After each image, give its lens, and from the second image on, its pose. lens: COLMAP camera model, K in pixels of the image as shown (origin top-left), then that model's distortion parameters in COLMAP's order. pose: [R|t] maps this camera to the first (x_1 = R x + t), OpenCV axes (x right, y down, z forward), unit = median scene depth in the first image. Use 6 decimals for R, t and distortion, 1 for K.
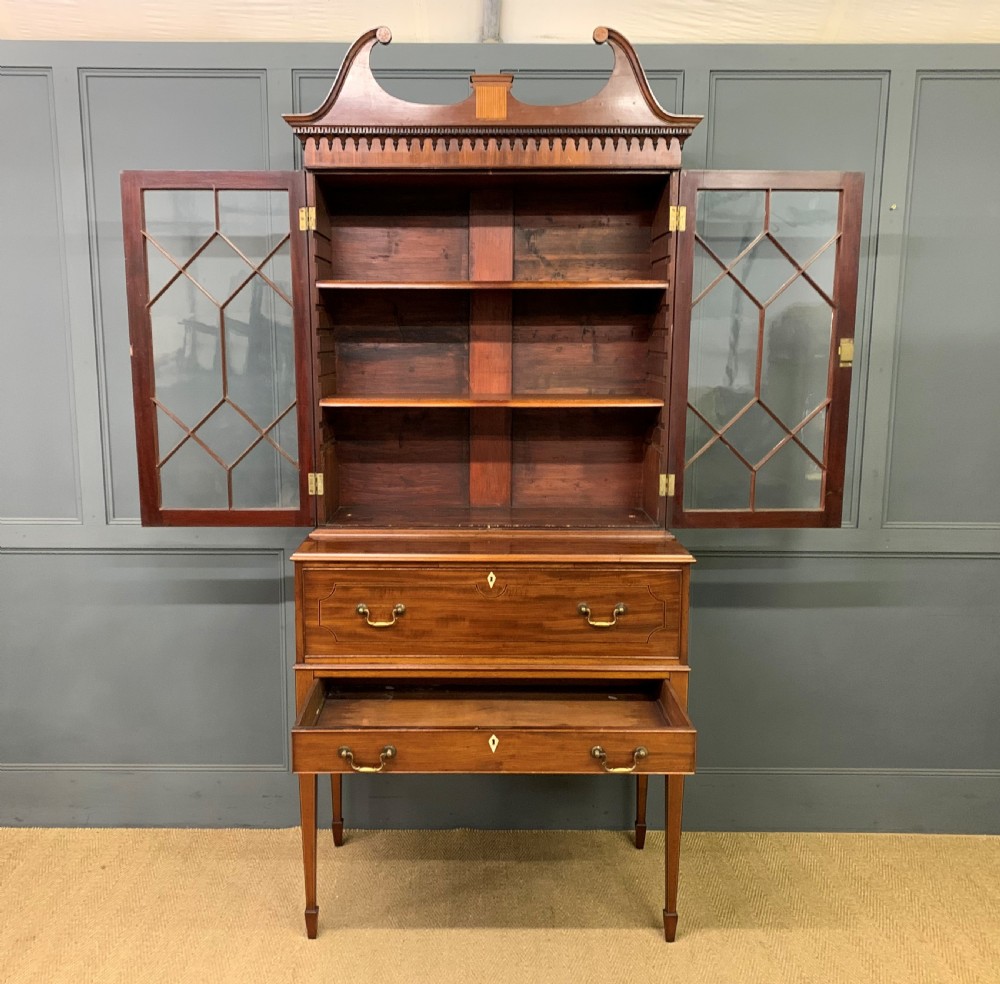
lens RADIAL K [[985.8, 0, 470.7], [0, 985.8, 496.7], [0, 0, 1]] dist [0.052432, -0.018024]
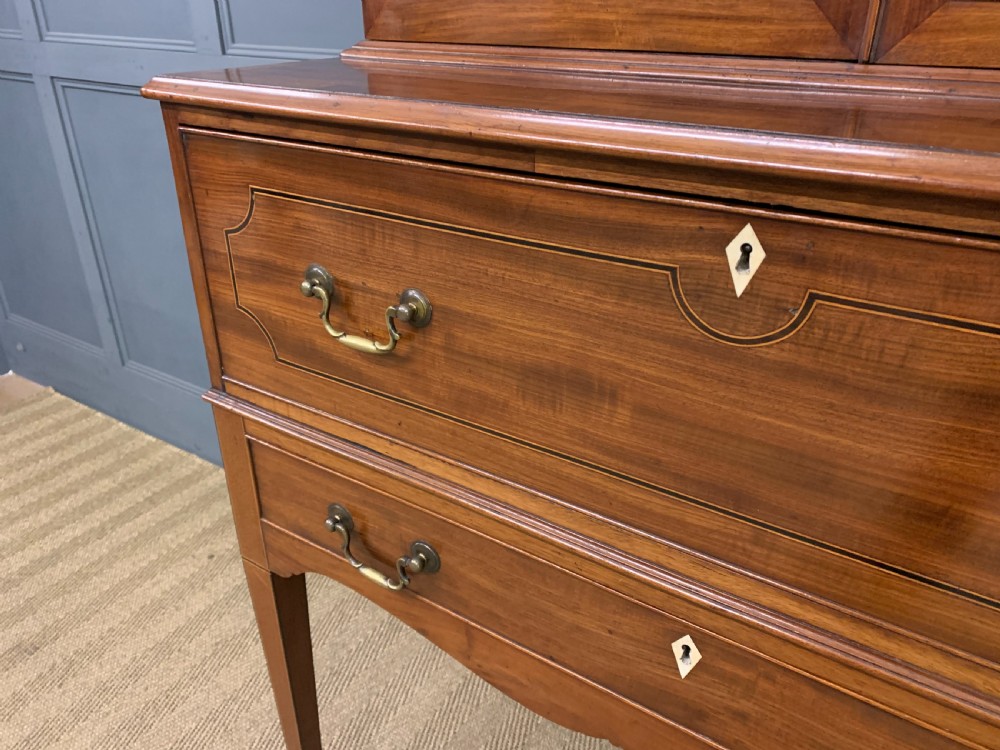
lens RADIAL K [[770.9, 0, 499.7], [0, 770.9, 376.9], [0, 0, 1]] dist [0.014556, -0.004746]
pose [[0.839112, 0.243861, -0.486233, 0.063166], [-0.087671, 0.942823, 0.321557, 0.057687], [0.536847, -0.227193, 0.812514, 0.814132]]
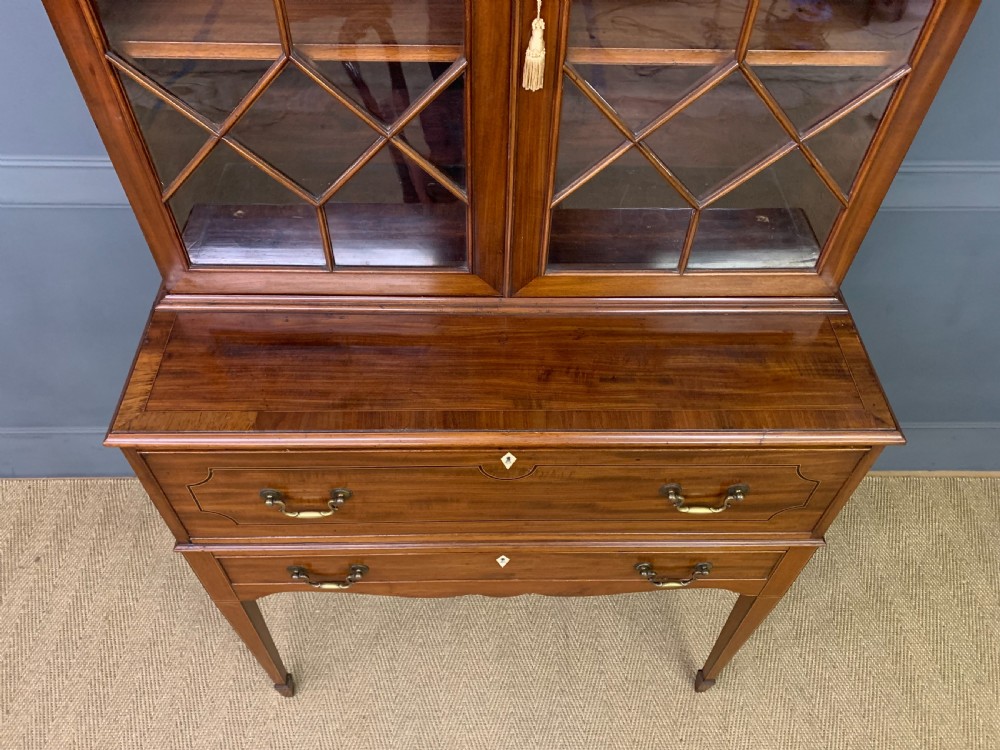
lens RADIAL K [[764.9, 0, 500.6], [0, 764.9, 380.7], [0, 0, 1]] dist [0.047451, -0.047387]
pose [[0.999278, -0.010303, 0.036574, 0.002335], [-0.016343, 0.752409, 0.658493, -0.215010], [-0.034303, -0.658615, 0.751697, 0.705946]]
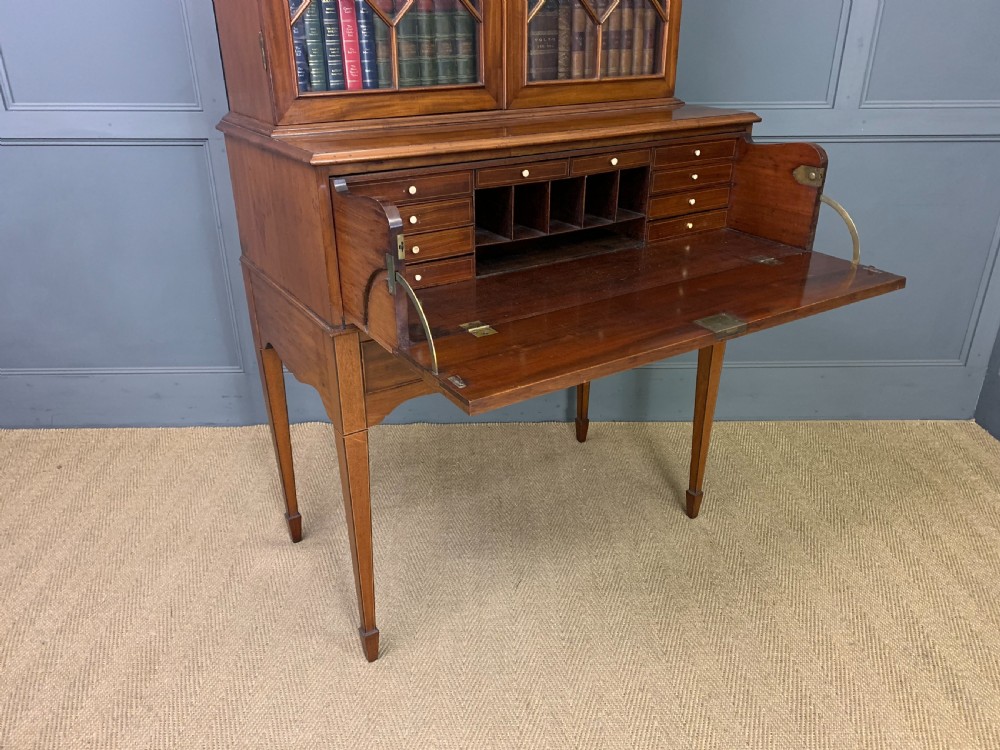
lens RADIAL K [[764.9, 0, 500.6], [0, 764.9, 380.7], [0, 0, 1]] dist [0.047451, -0.047387]
pose [[0.841809, -0.236025, 0.485438, -0.339326], [0.095345, 0.950211, 0.296662, 0.059313], [-0.531288, -0.203448, 0.822400, 0.503700]]
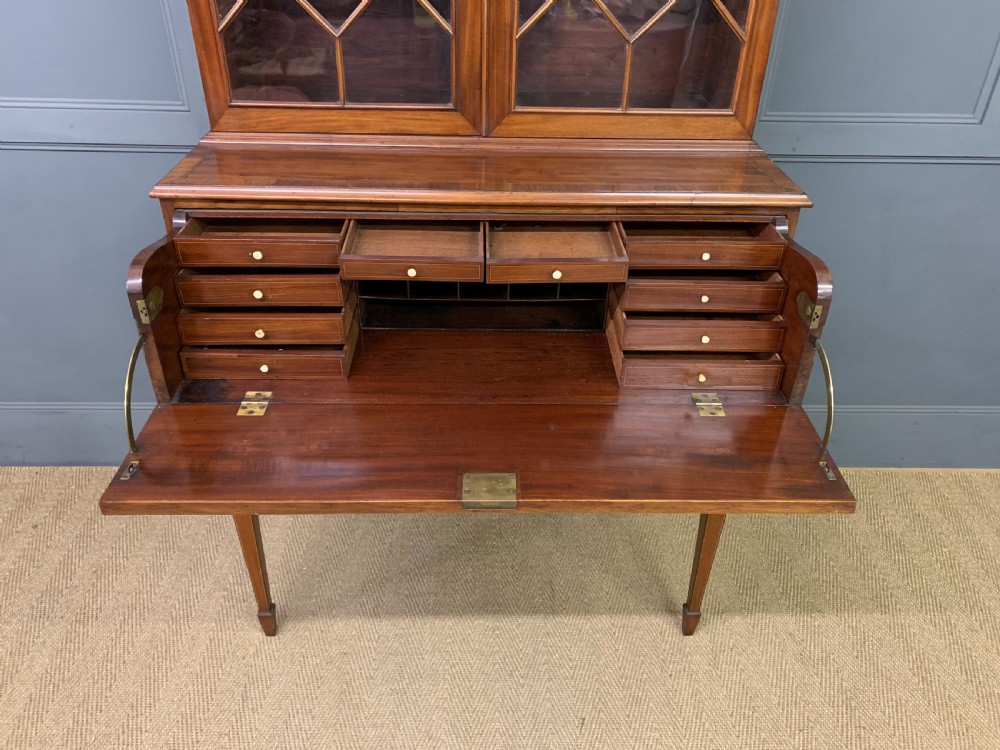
lens RADIAL K [[770.9, 0, 499.7], [0, 770.9, 376.9], [0, 0, 1]] dist [0.014556, -0.004746]
pose [[0.999360, -0.000795, 0.035761, 0.013494], [-0.013663, 0.915463, 0.402169, -0.027730], [-0.033058, -0.402400, 0.914867, 0.503977]]
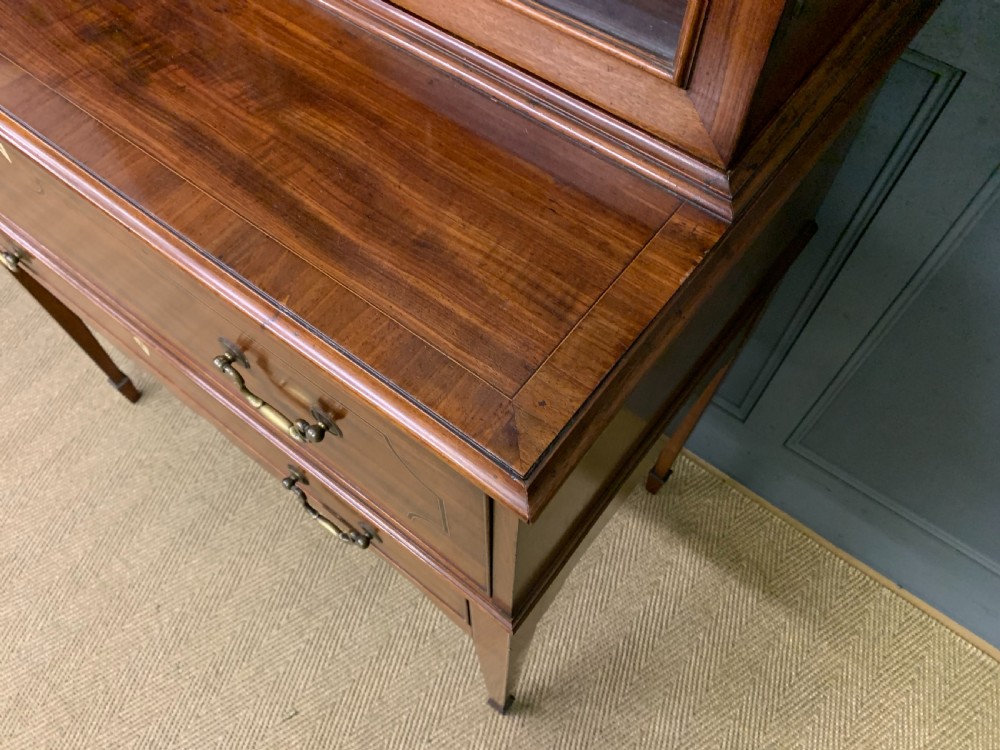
lens RADIAL K [[770.4, 0, 487.3], [0, 770.4, 377.0], [0, 0, 1]] dist [0.014587, -0.005166]
pose [[0.792467, 0.524709, -0.310929, 0.246076], [-0.088993, 0.603810, 0.792145, -0.074840], [0.603387, -0.600078, 0.525195, 0.903066]]
